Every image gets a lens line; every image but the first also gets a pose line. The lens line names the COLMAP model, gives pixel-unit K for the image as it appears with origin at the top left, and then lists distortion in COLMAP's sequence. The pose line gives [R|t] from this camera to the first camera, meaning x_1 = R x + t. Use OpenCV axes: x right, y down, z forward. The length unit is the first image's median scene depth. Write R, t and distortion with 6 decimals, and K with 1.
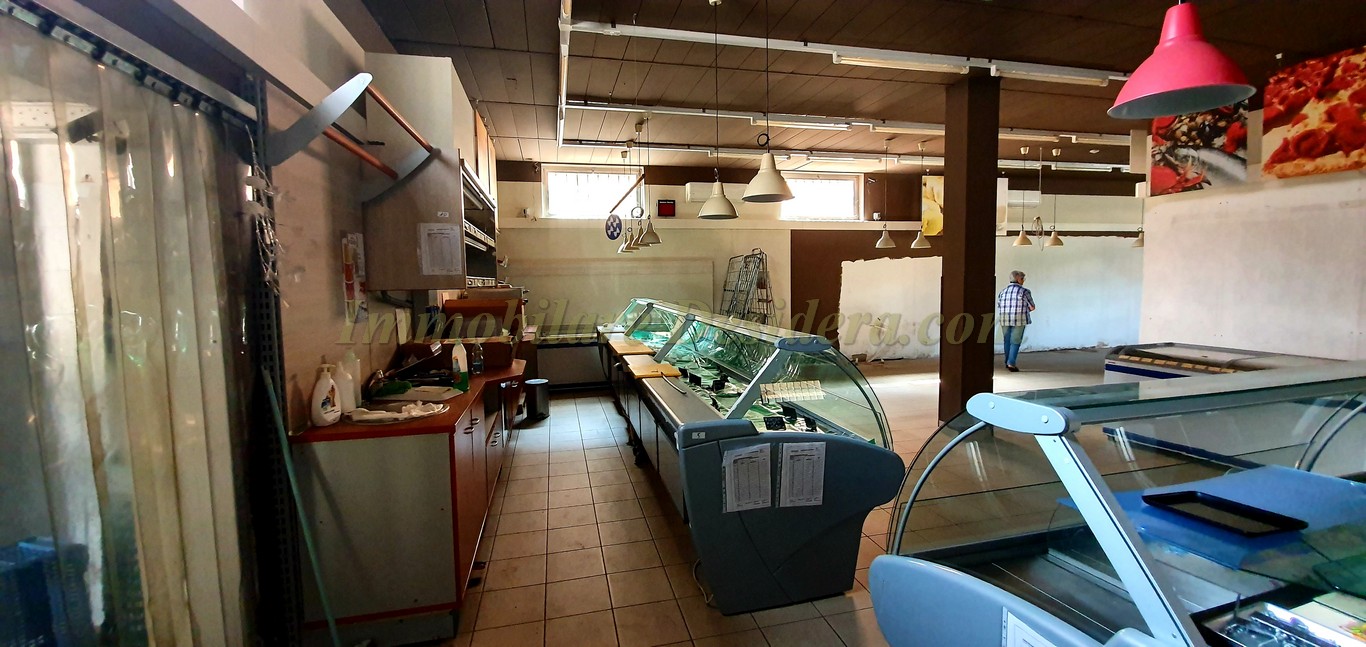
lens RADIAL K [[542.6, 0, 683.0], [0, 542.6, 323.5], [0, 0, 1]] dist [-0.002245, -0.000132]
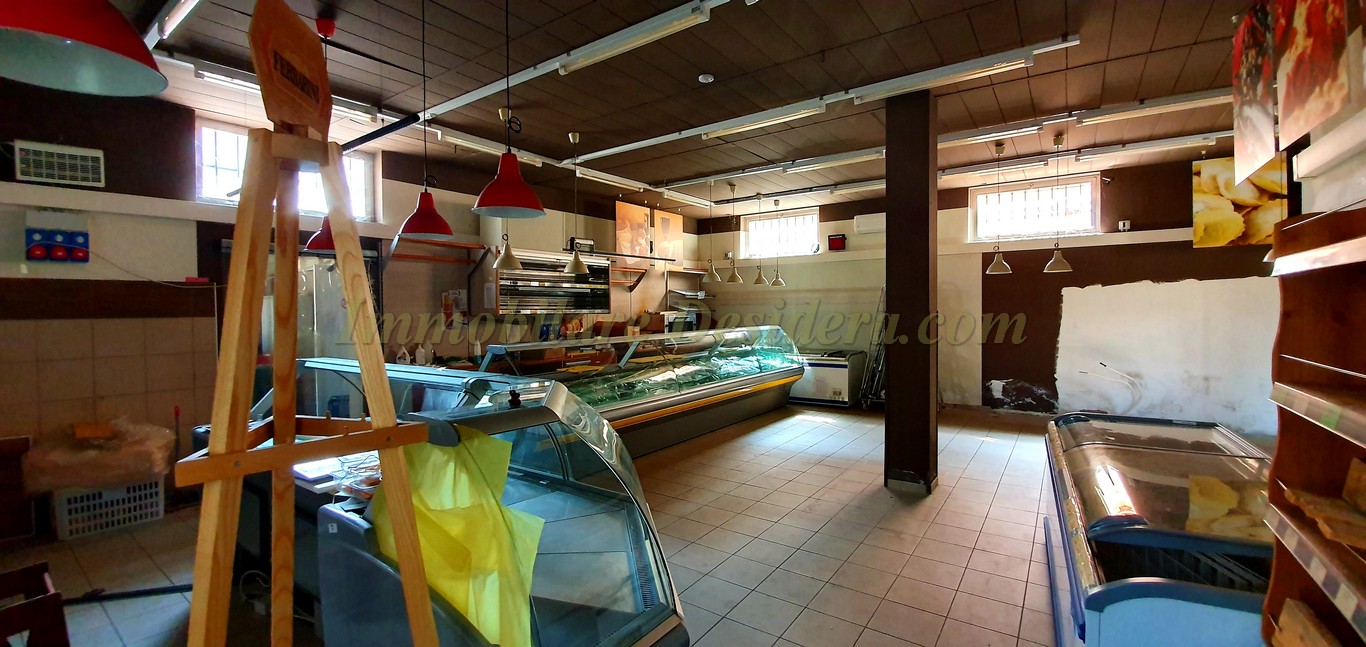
lens RADIAL K [[542.6, 0, 683.0], [0, 542.6, 323.5], [0, 0, 1]] dist [-0.002245, -0.000132]
pose [[0.652052, 0.030046, -0.757579, 0.574138], [-0.064112, 0.997821, -0.015607, -0.016695], [0.755459, 0.058746, 0.652557, 0.082174]]
